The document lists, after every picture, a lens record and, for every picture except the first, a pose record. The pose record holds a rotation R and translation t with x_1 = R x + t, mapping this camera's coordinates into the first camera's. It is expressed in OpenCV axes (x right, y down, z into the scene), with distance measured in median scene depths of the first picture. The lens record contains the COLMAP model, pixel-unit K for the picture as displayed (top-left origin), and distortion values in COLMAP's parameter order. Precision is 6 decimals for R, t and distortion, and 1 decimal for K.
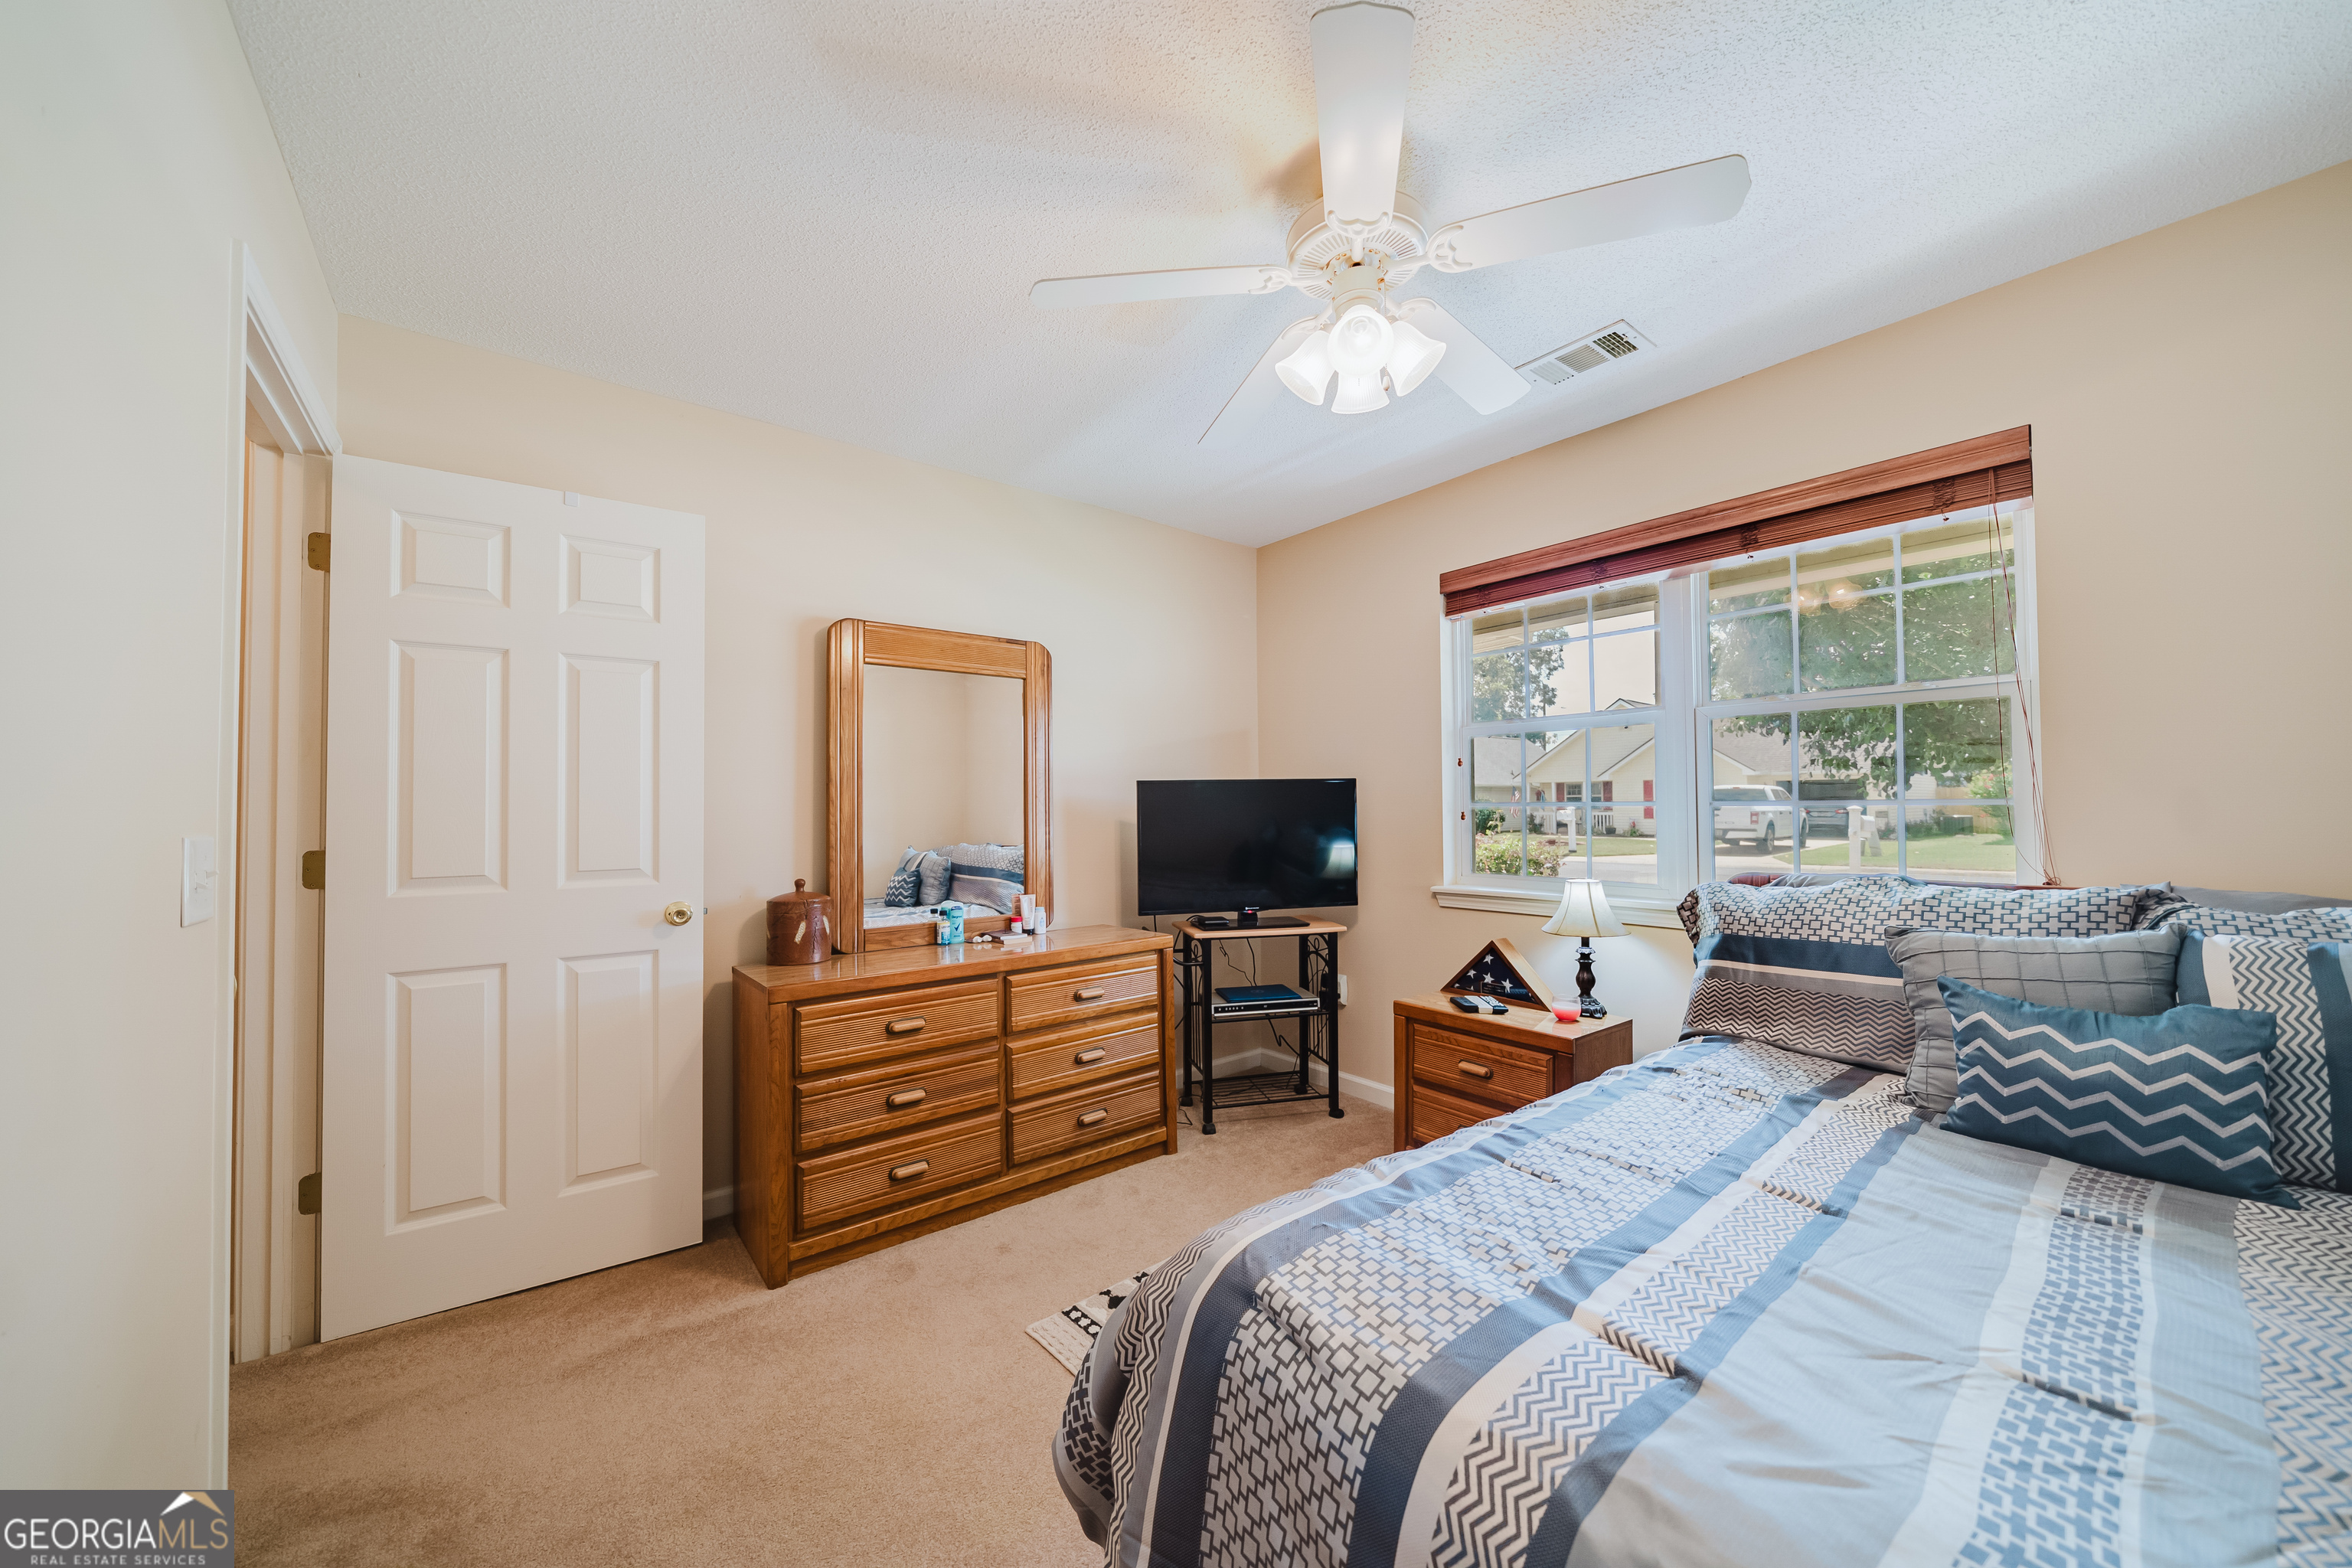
lens RADIAL K [[827.8, 0, 1176.0], [0, 827.8, 784.0], [0, 0, 1]] dist [0.000695, 0.000095]
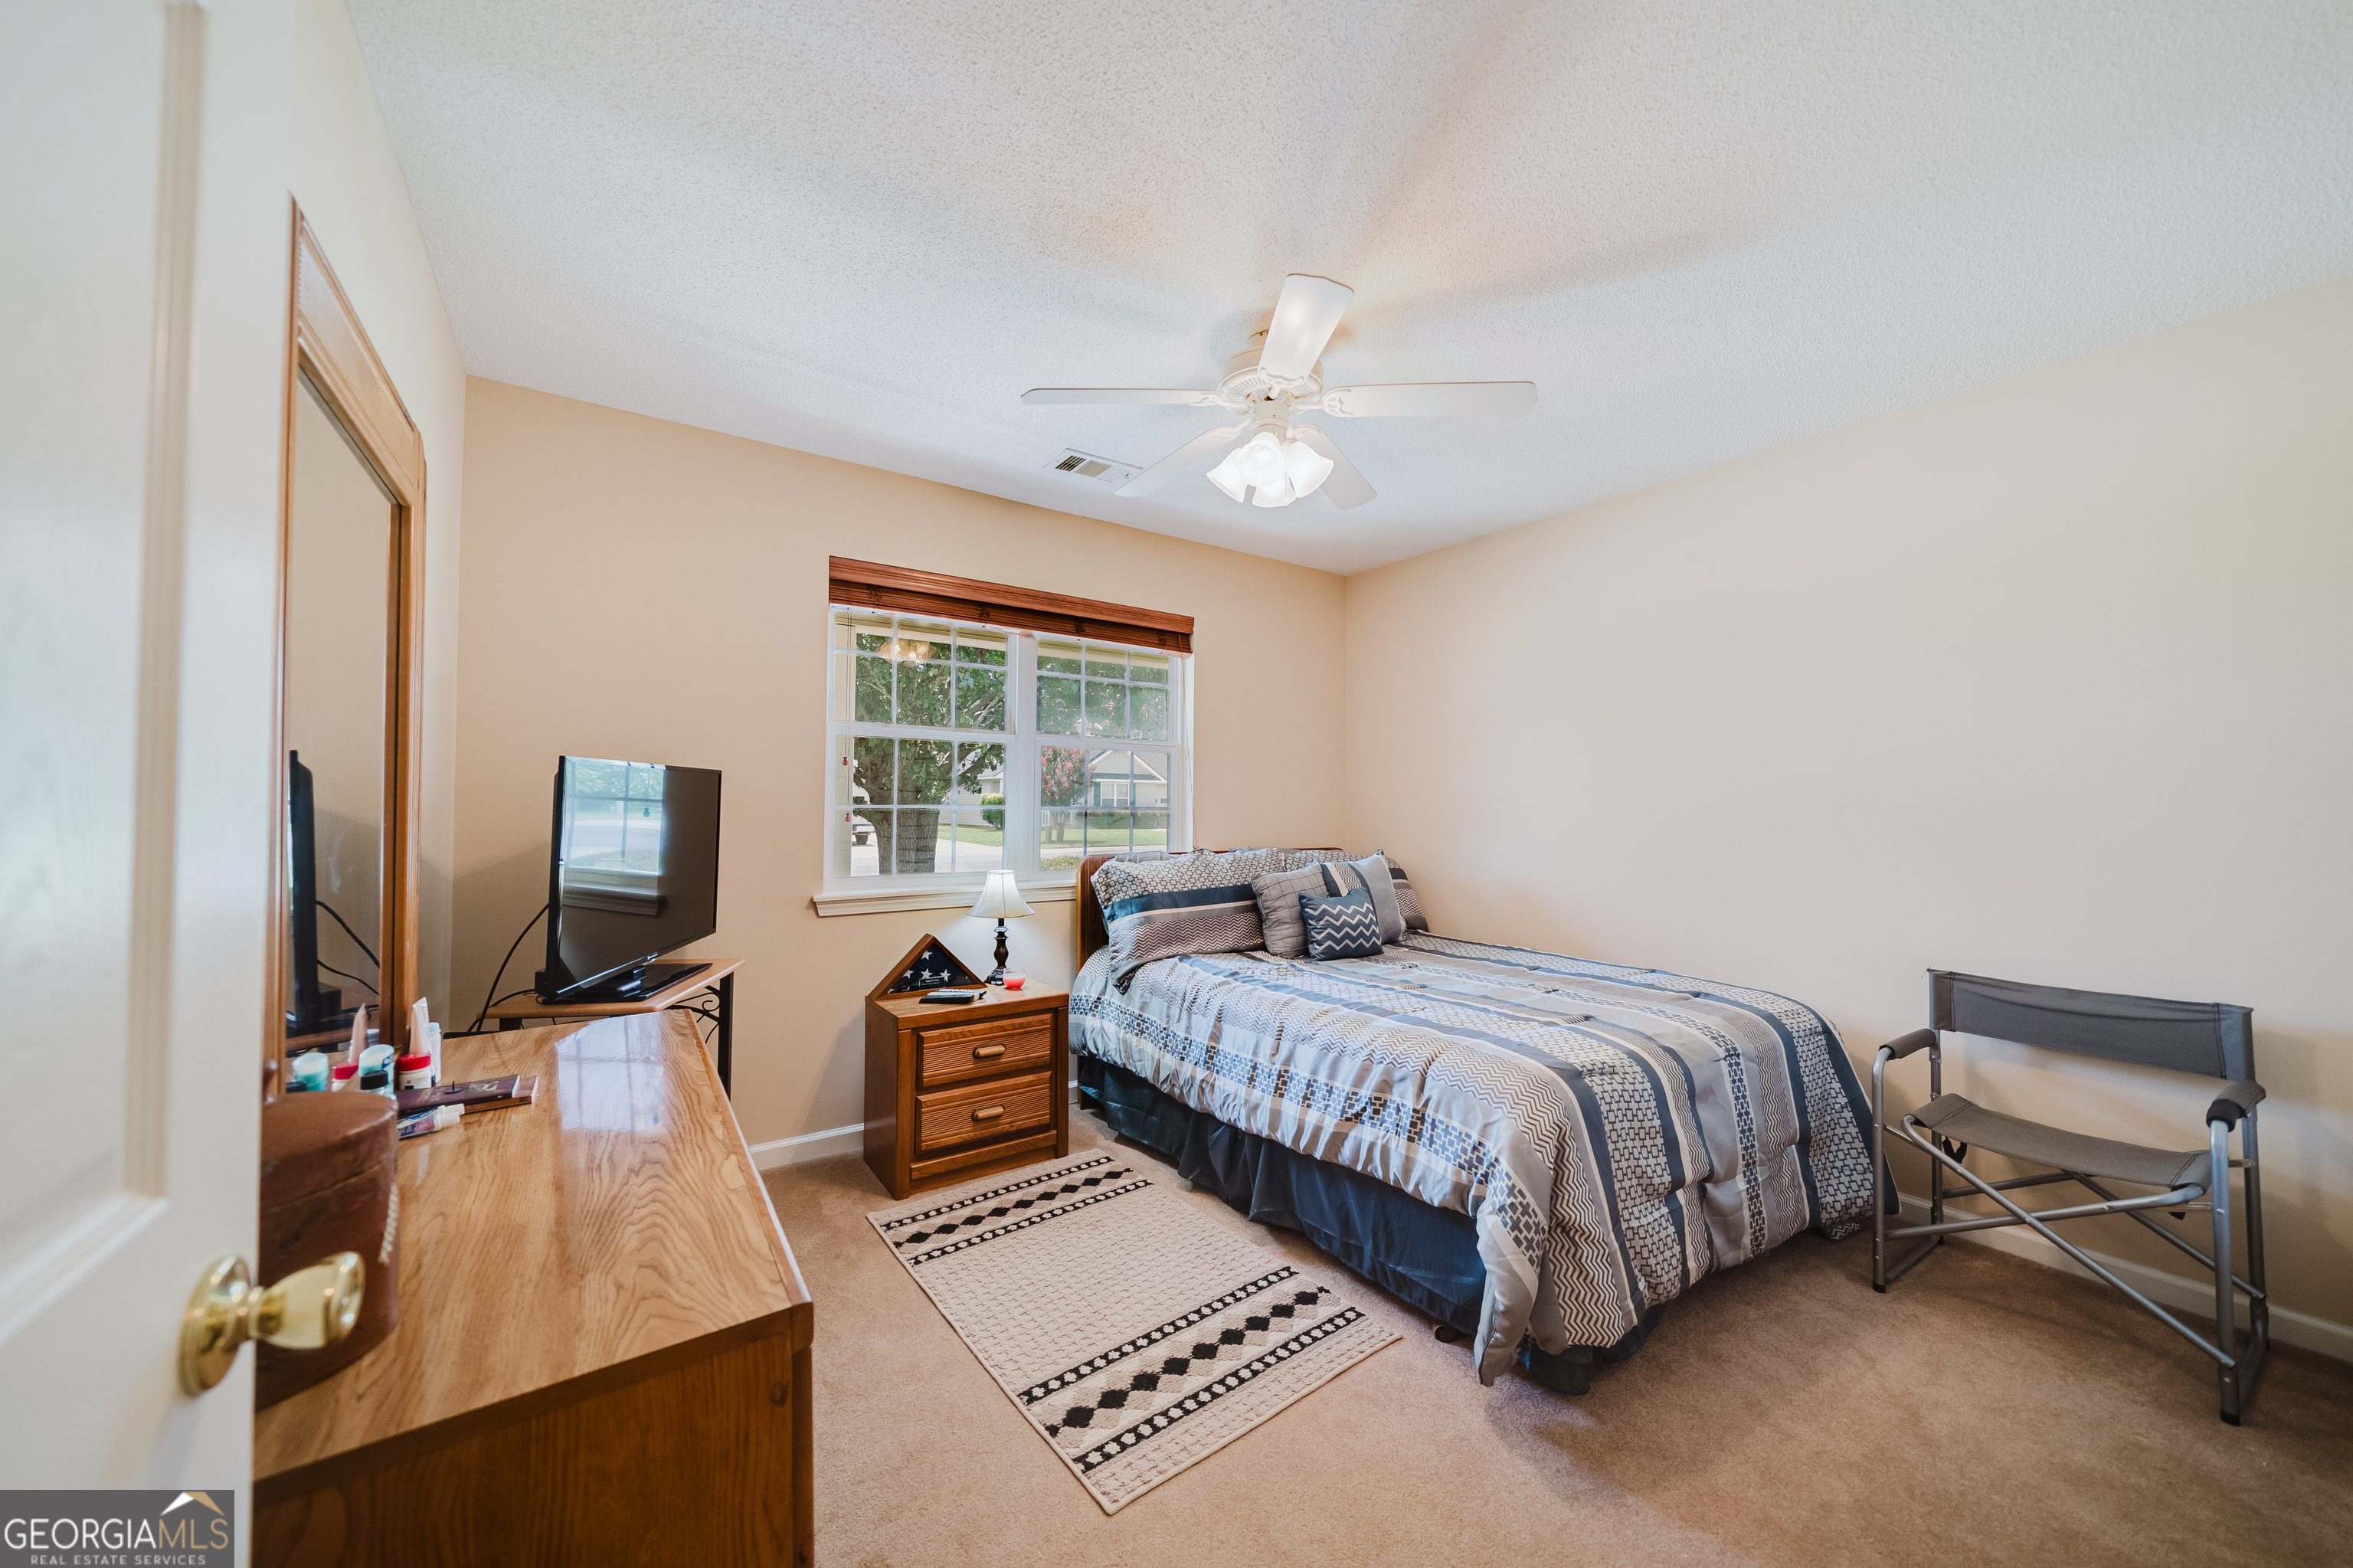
lens RADIAL K [[828.2, 0, 1176.5], [0, 828.2, 784.0], [0, 0, 1]] dist [0.000695, 0.000095]
pose [[0.075540, 0.039396, 0.996364, -0.691249], [-0.035585, 0.998689, -0.036790, 0.025738], [-0.996508, -0.032676, 0.076843, 0.662270]]
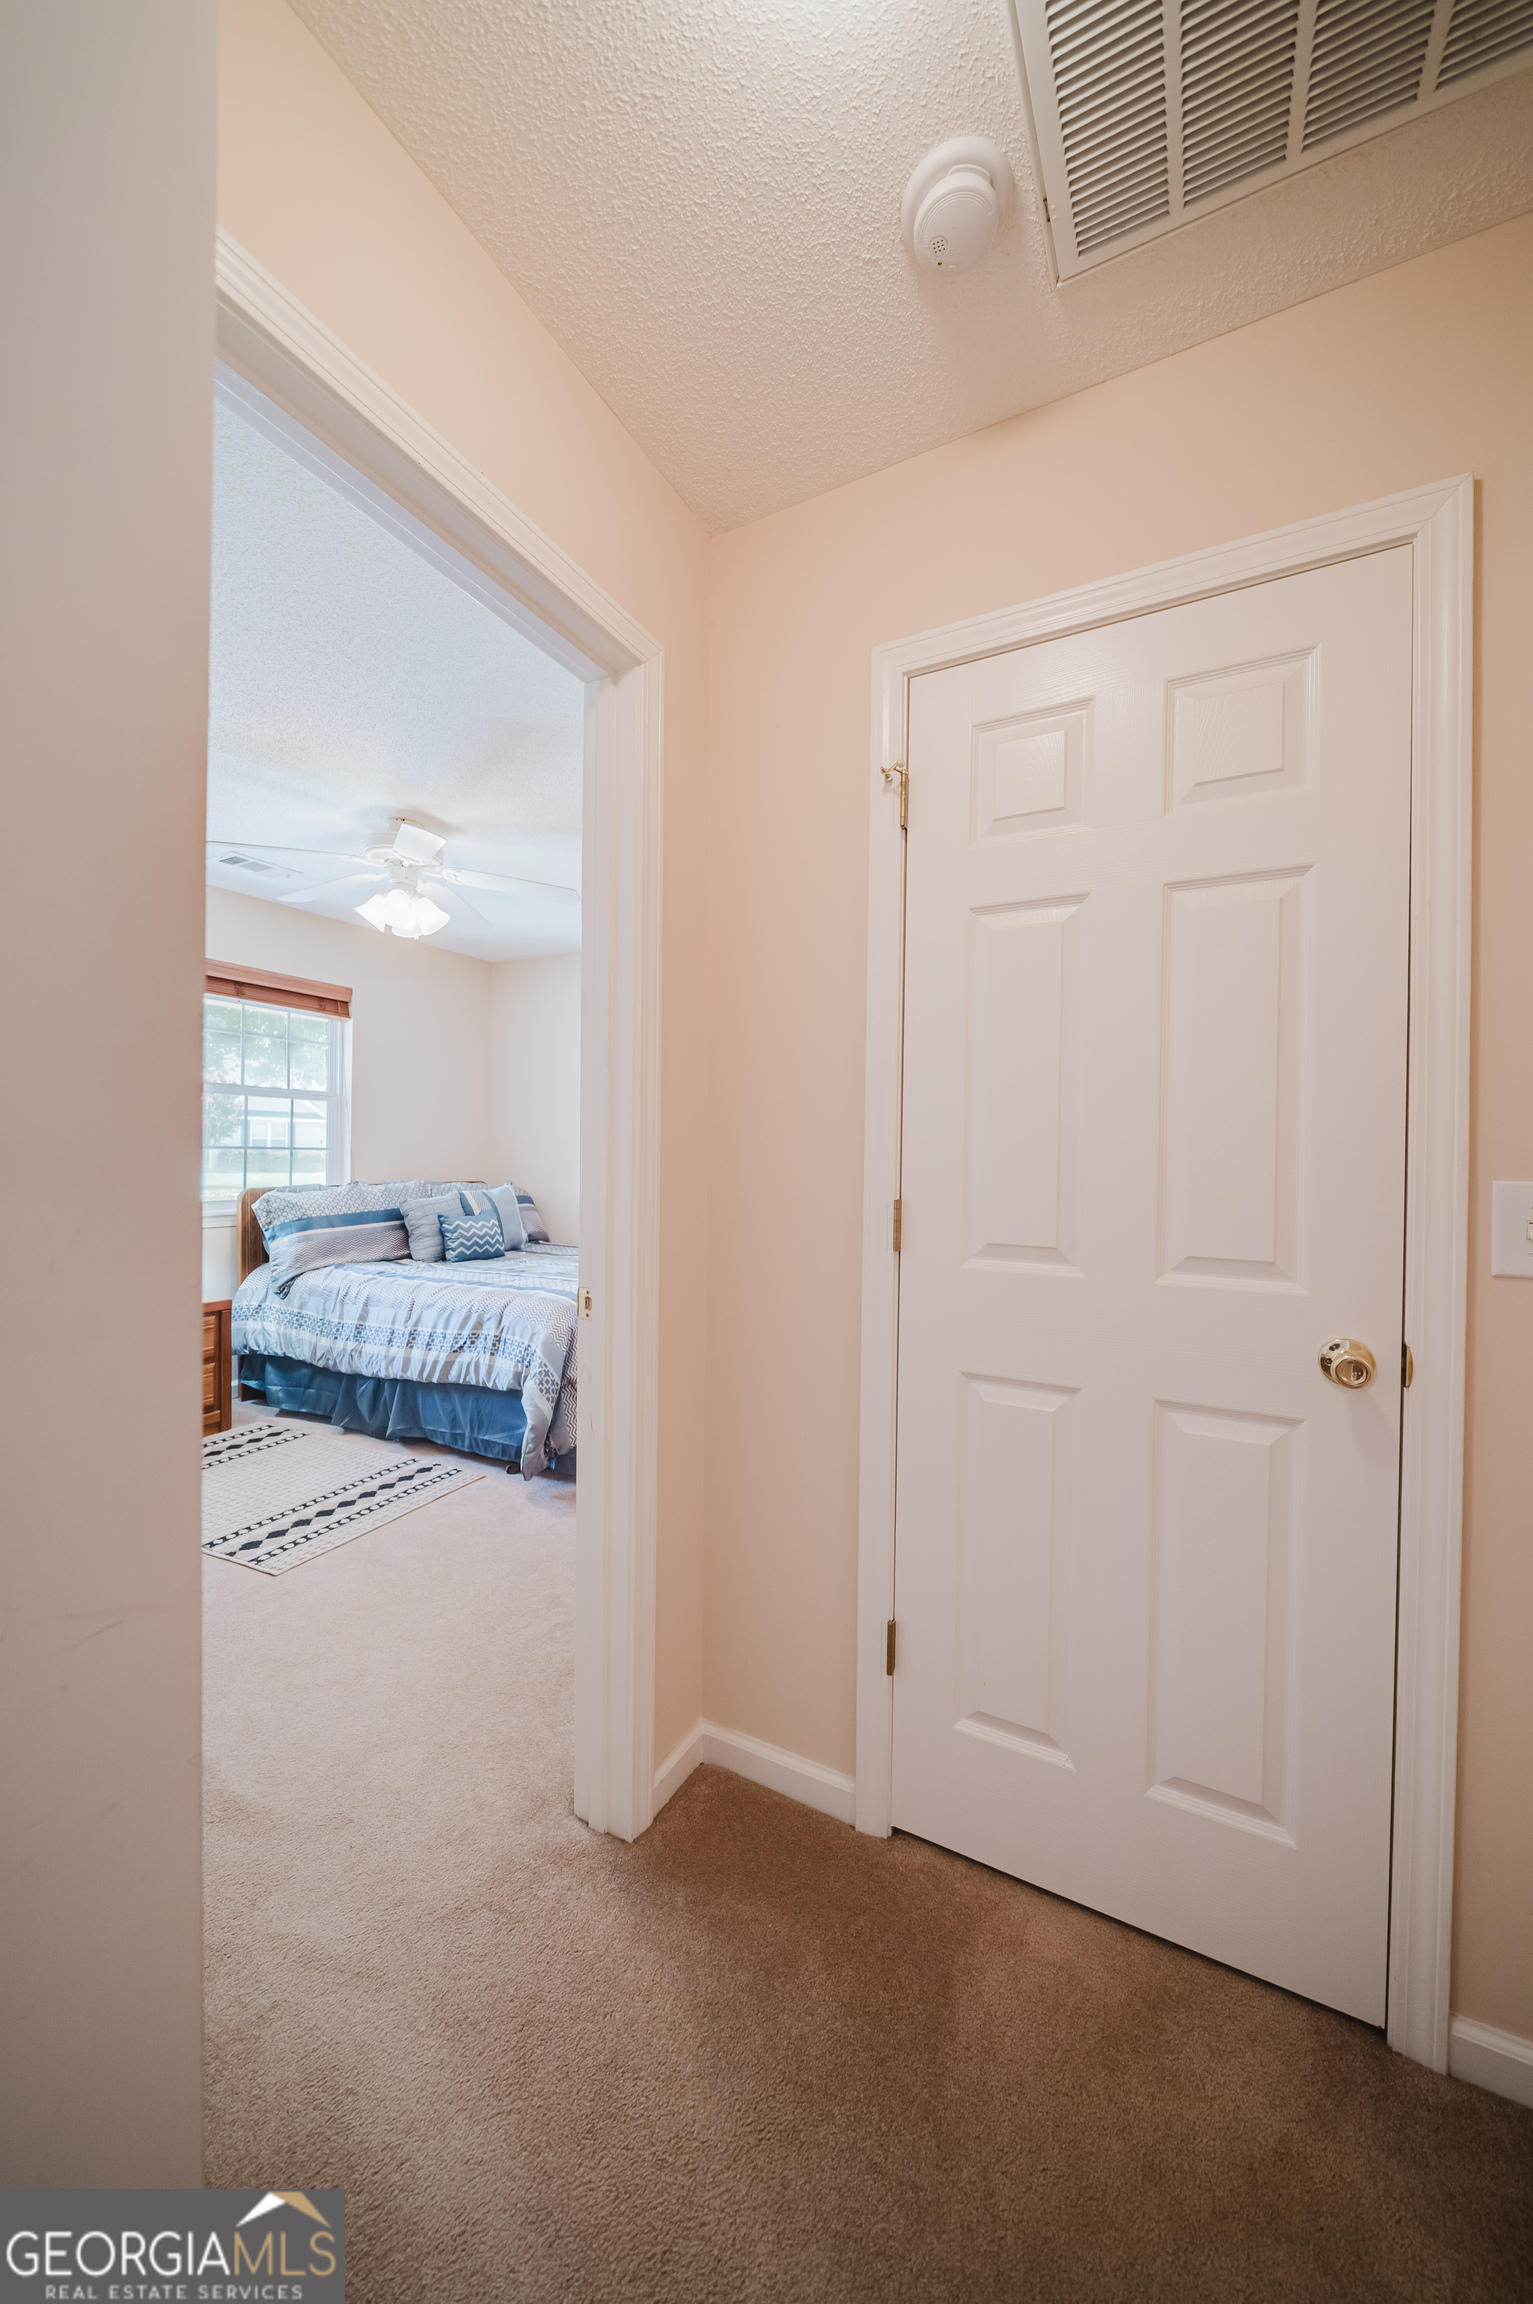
lens RADIAL K [[823.0, 0, 774.2], [0, 823.0, 1153.2], [0, 0, 1]] dist [-0.002027, -0.000102]
pose [[-0.391494, 0.007427, 0.920151, -1.179632], [-0.033722, 0.999180, -0.022412, 0.032047], [-0.919562, -0.039804, -0.390923, 0.600647]]
